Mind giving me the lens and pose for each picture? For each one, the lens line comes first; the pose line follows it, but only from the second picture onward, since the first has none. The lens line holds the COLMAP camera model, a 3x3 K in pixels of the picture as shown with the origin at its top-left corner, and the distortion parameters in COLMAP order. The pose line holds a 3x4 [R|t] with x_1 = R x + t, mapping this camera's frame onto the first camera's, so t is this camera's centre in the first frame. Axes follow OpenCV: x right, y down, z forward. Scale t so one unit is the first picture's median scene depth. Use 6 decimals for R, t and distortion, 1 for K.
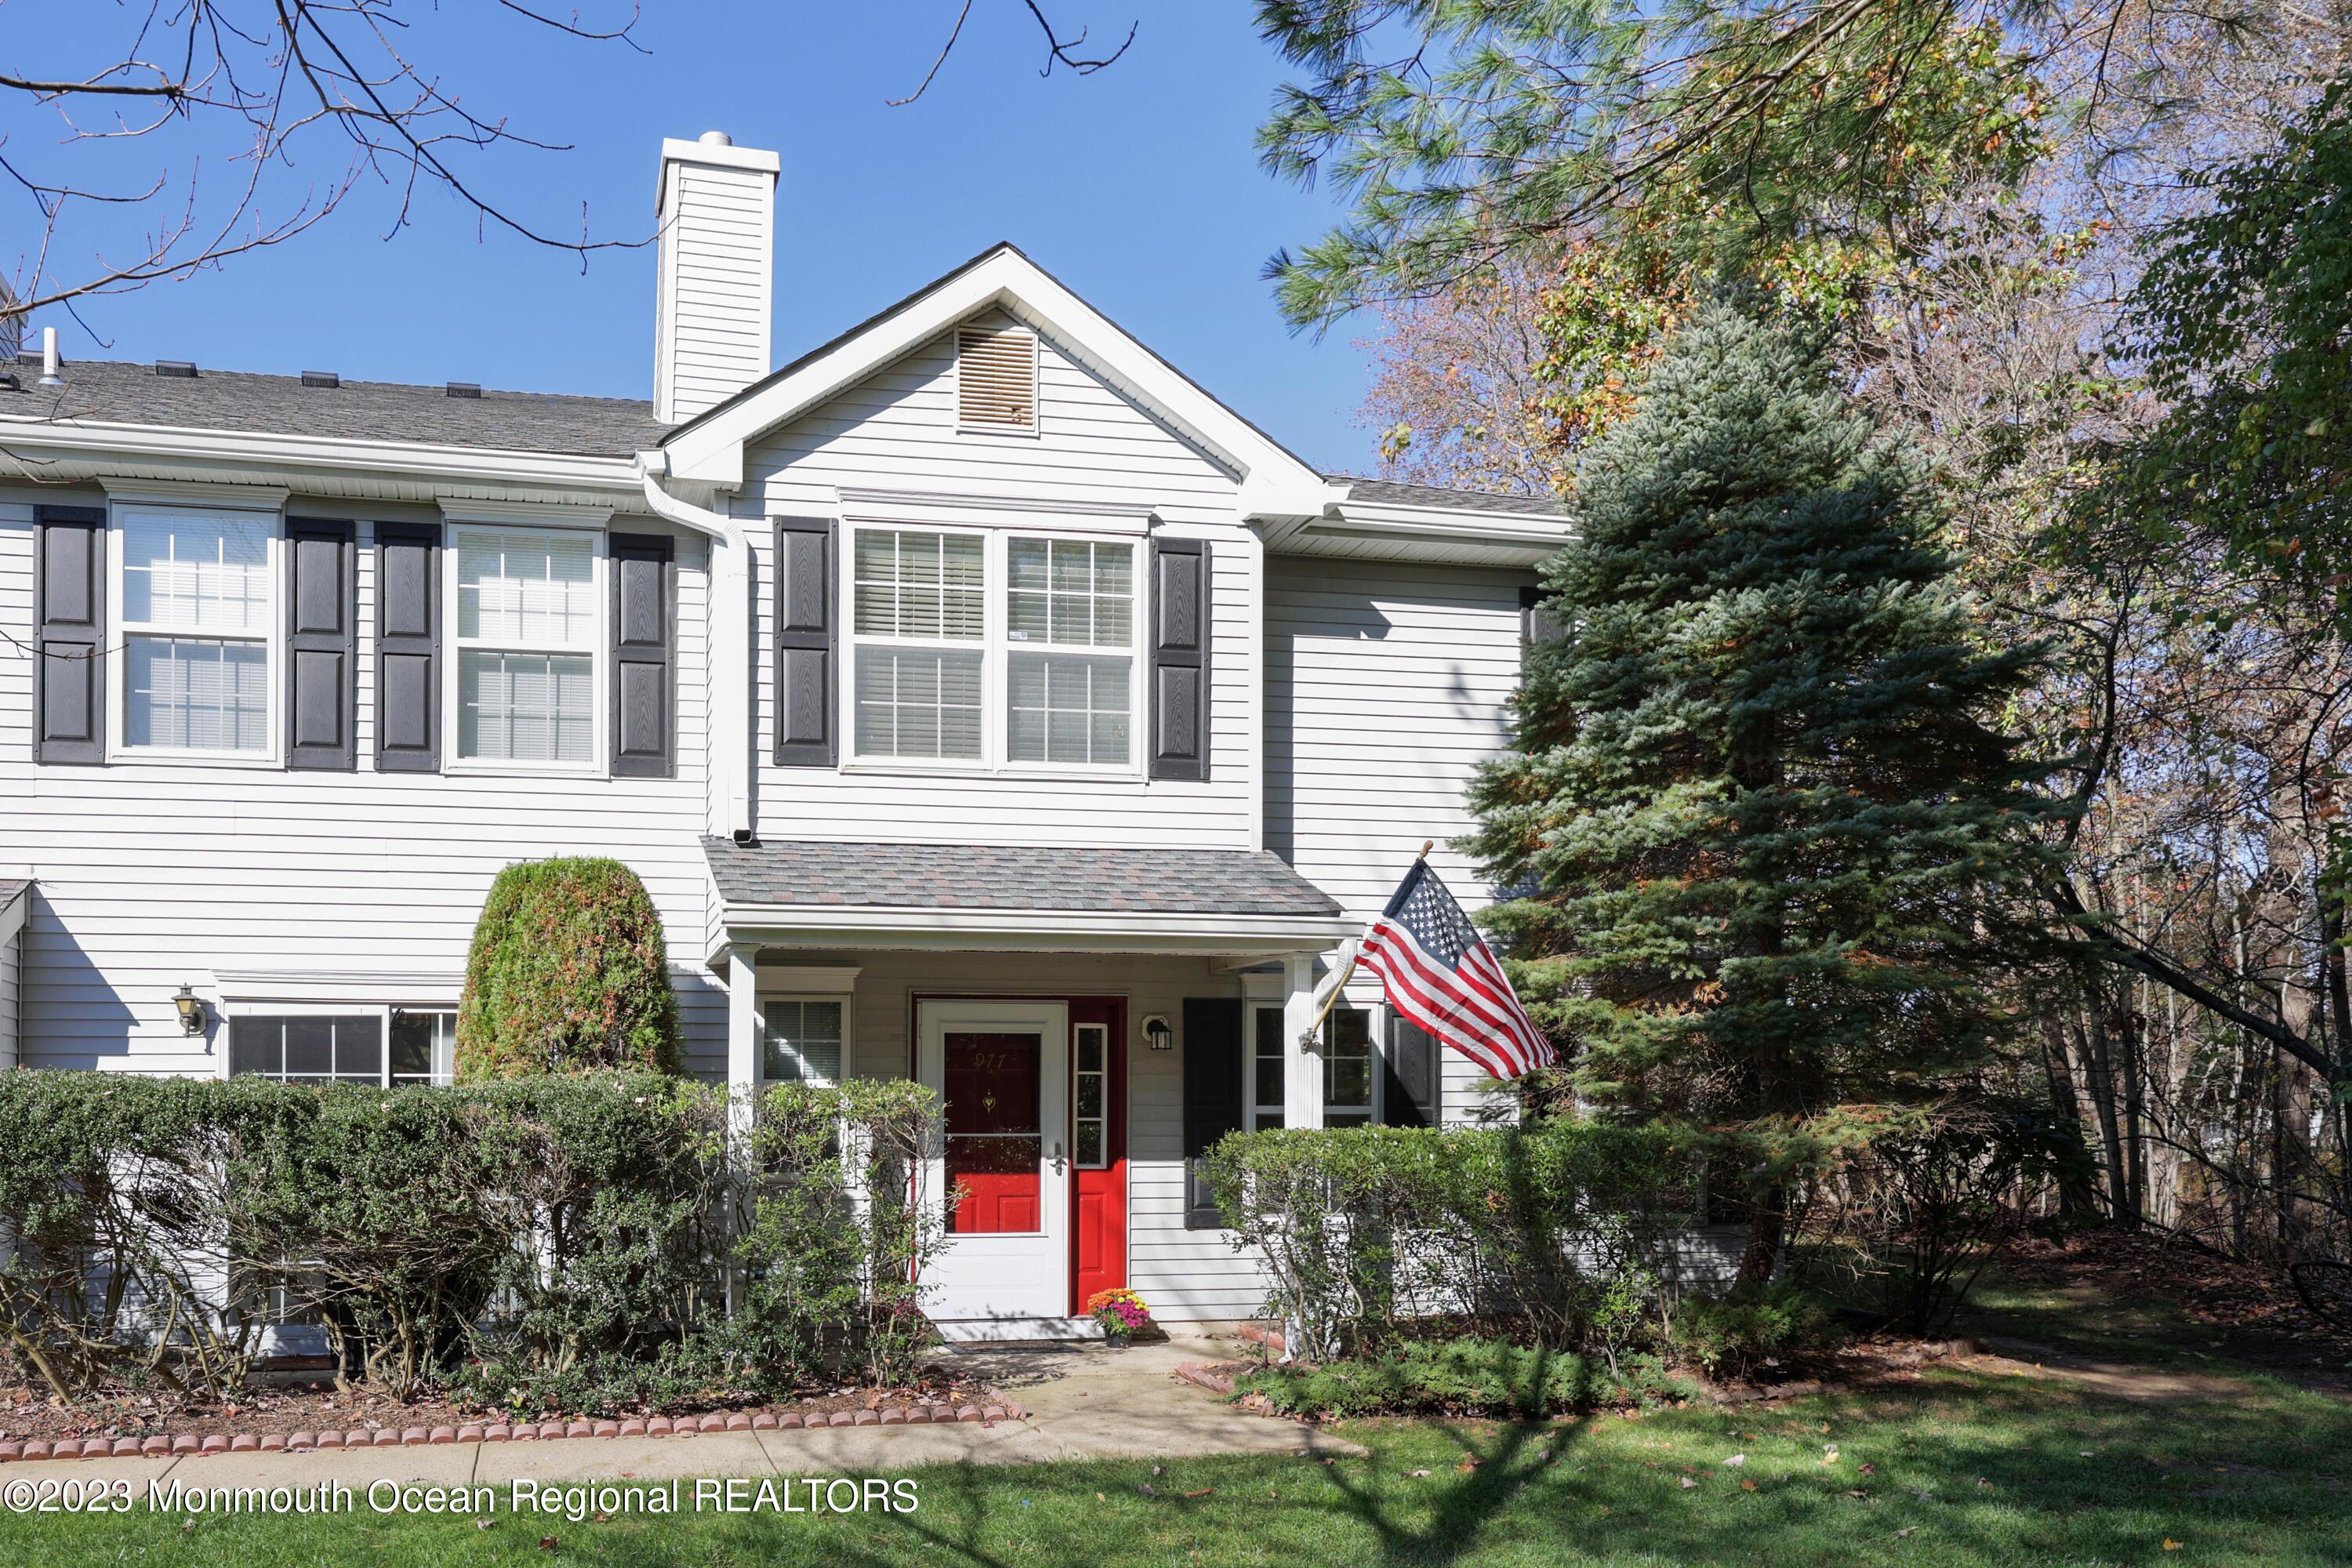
lens RADIAL K [[1469.5, 0, 1054.4], [0, 1469.5, 966.1], [0, 0, 1]] dist [0.025043, 0.003022]
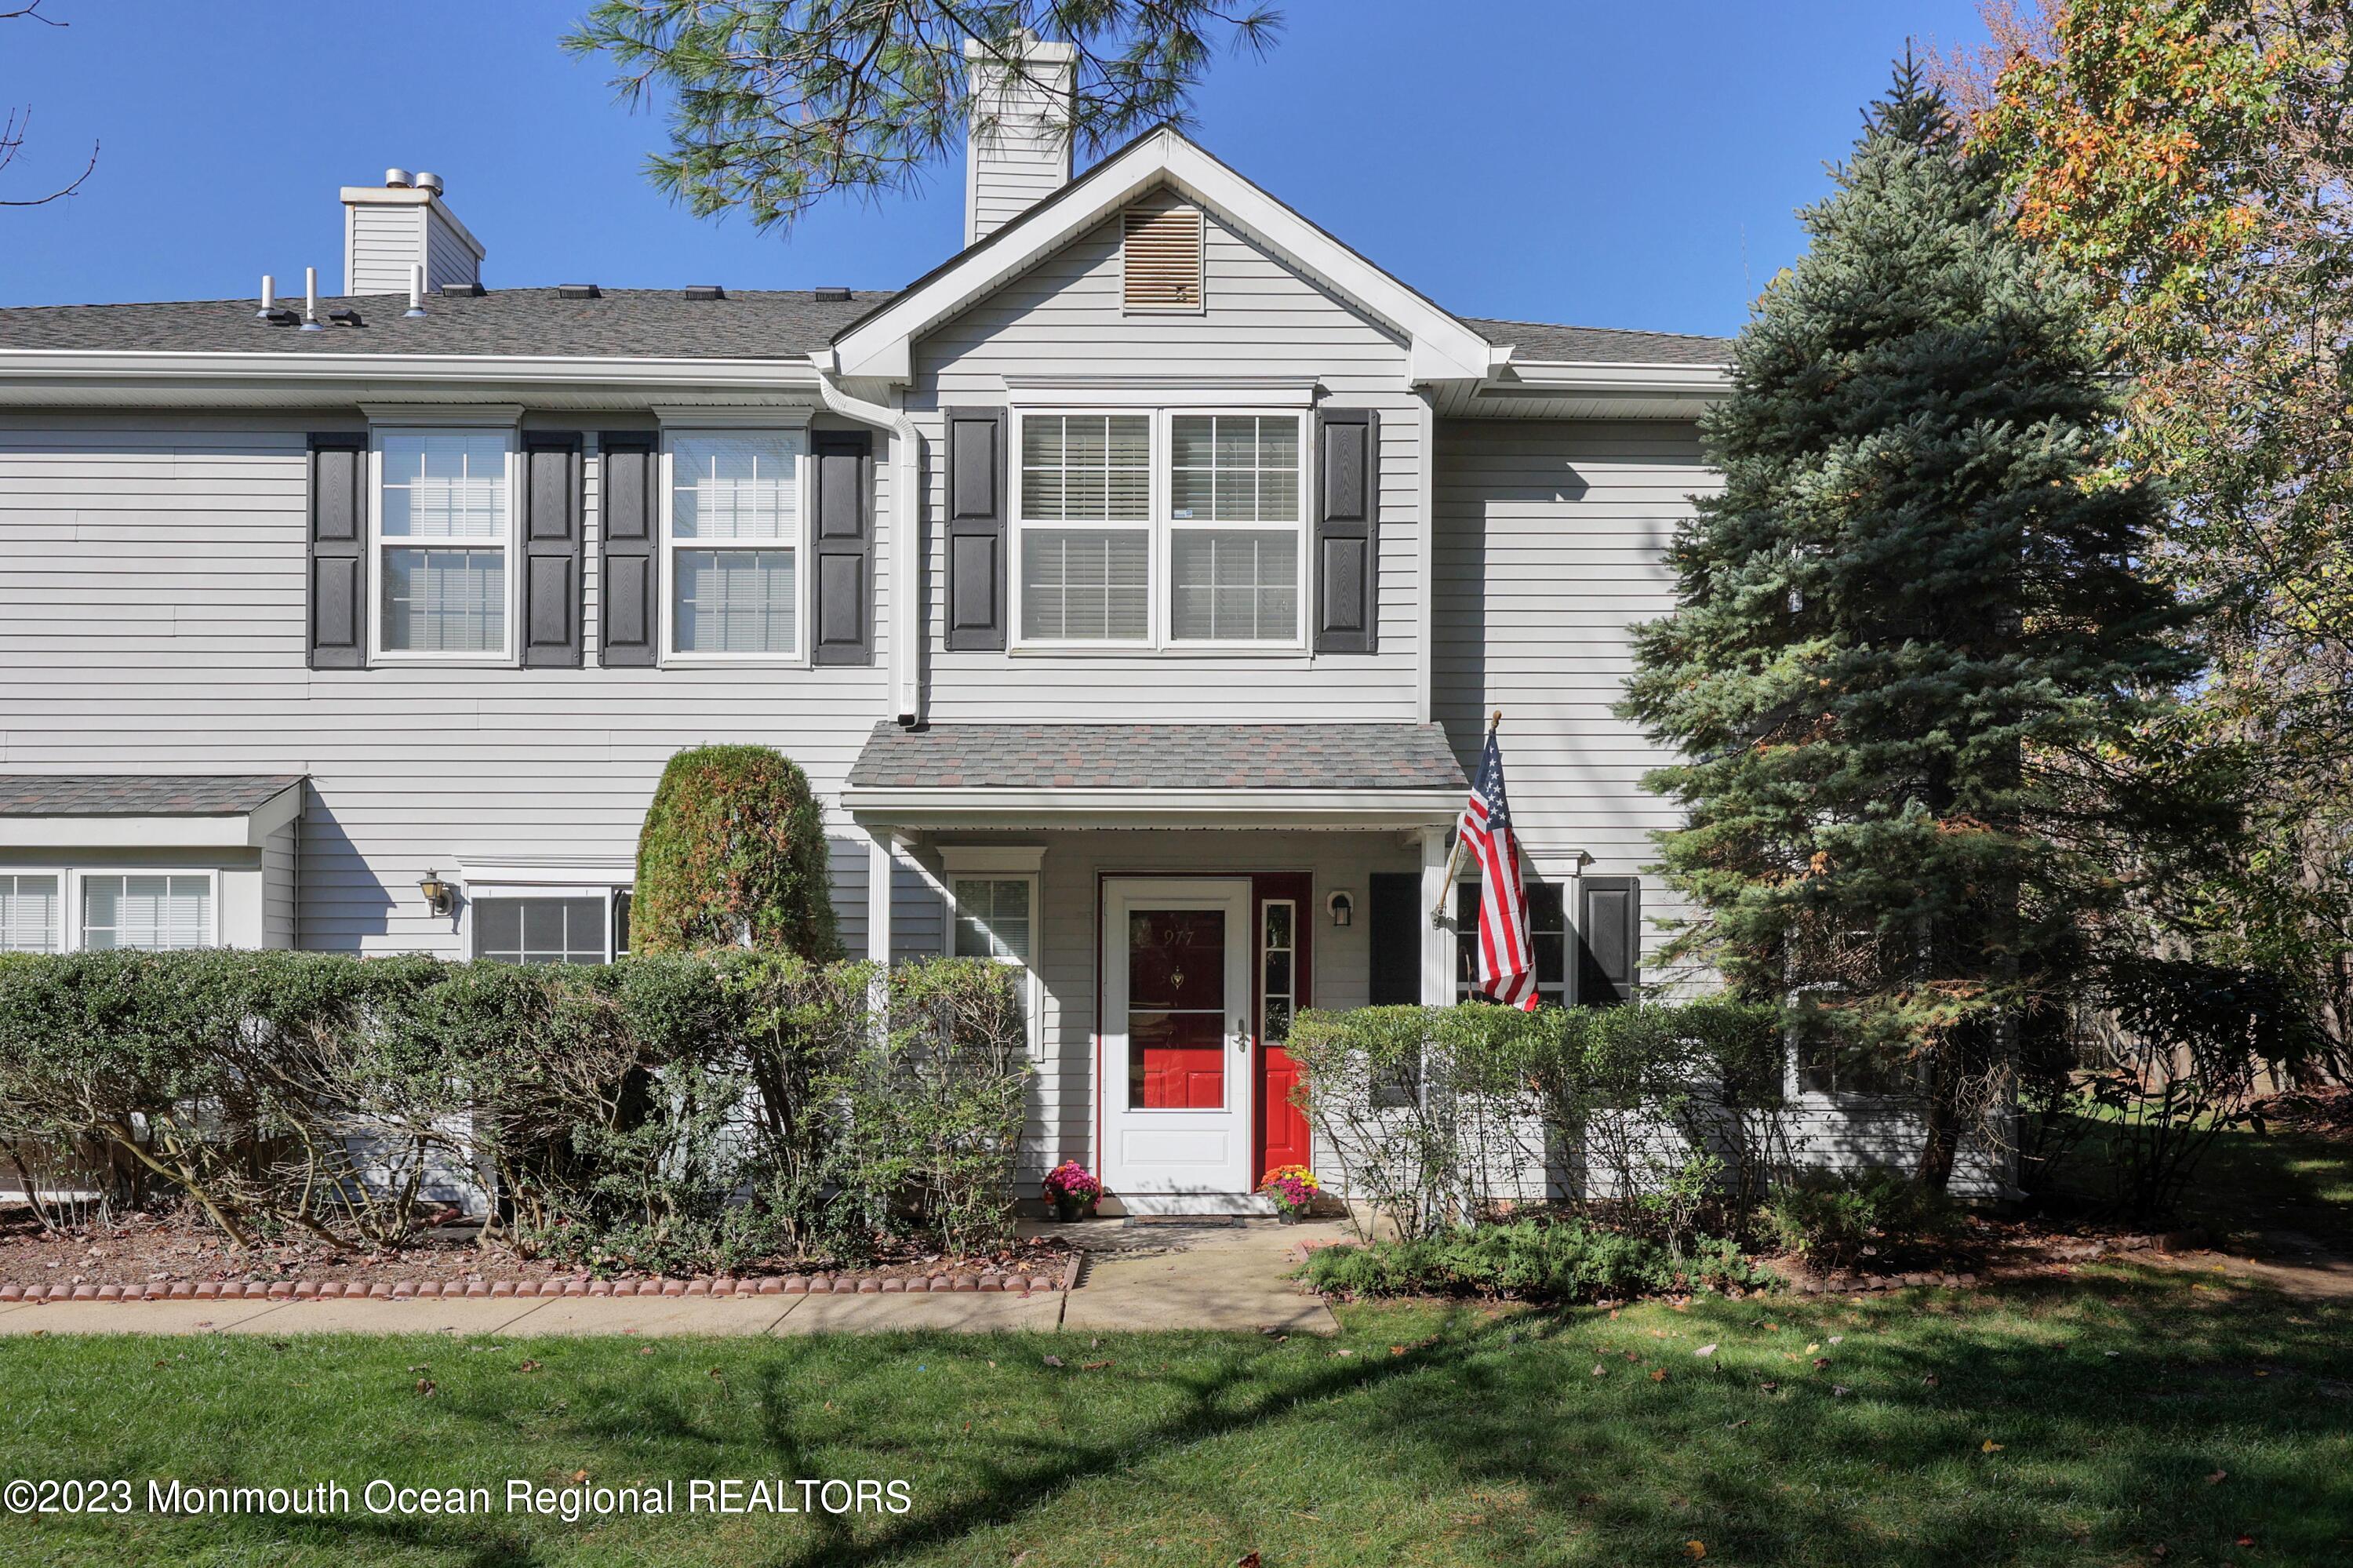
lens RADIAL K [[1480.1, 0, 1265.0], [0, 1480.1, 855.0], [0, 0, 1]] dist [0.017937, -0.001360]
pose [[0.990978, -0.010947, -0.133580, 0.161989], [0.012136, 0.999894, 0.008094, 0.000436], [0.133477, -0.009642, 0.991005, 0.004142]]
